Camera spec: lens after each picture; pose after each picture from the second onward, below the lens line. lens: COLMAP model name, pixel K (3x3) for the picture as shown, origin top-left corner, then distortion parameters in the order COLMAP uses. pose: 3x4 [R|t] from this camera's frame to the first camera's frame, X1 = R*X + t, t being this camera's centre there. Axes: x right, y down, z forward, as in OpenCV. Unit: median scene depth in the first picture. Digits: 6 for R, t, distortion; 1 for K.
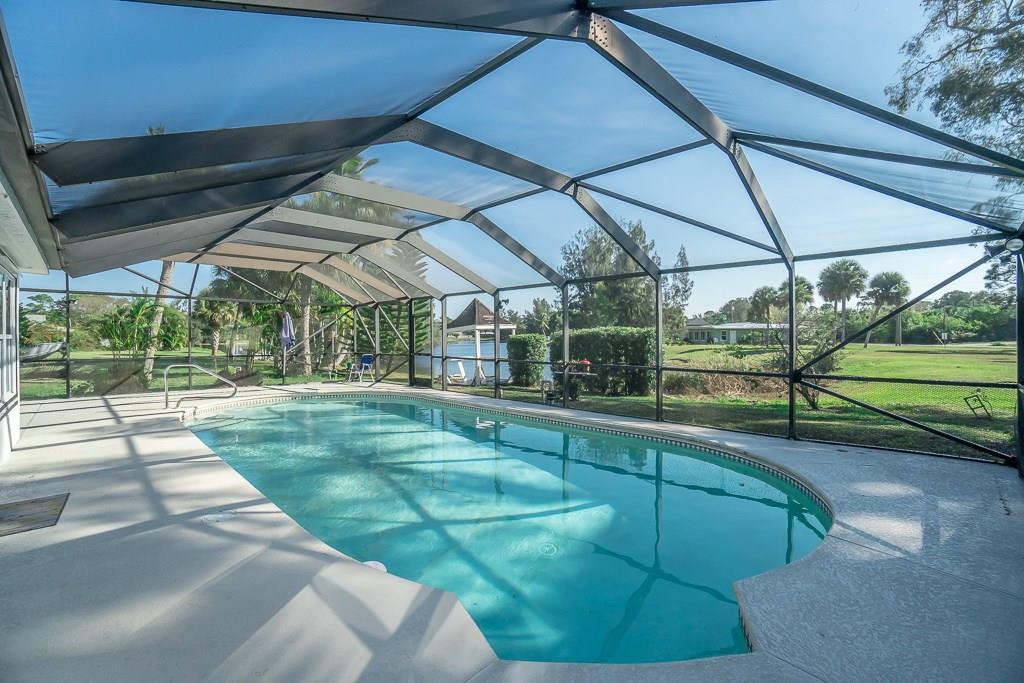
lens RADIAL K [[450.4, 0, 505.5], [0, 450.4, 338.1], [0, 0, 1]] dist [-0.064389, 0.023919]
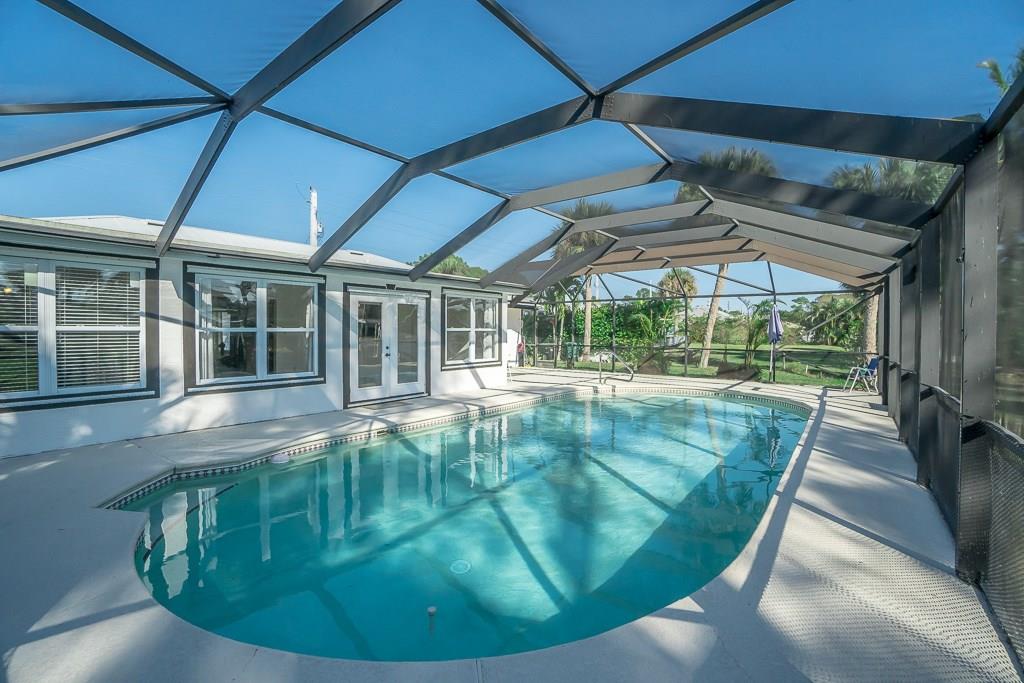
lens RADIAL K [[430.4, 0, 512.0], [0, 430.4, 341.5], [0, 0, 1]] dist [0.000439, 0.000016]
pose [[-0.036925, 0.029387, -0.998886, 0.798886], [-0.010927, 0.999496, 0.029809, -0.009164], [0.999258, 0.012016, -0.036585, 0.934629]]
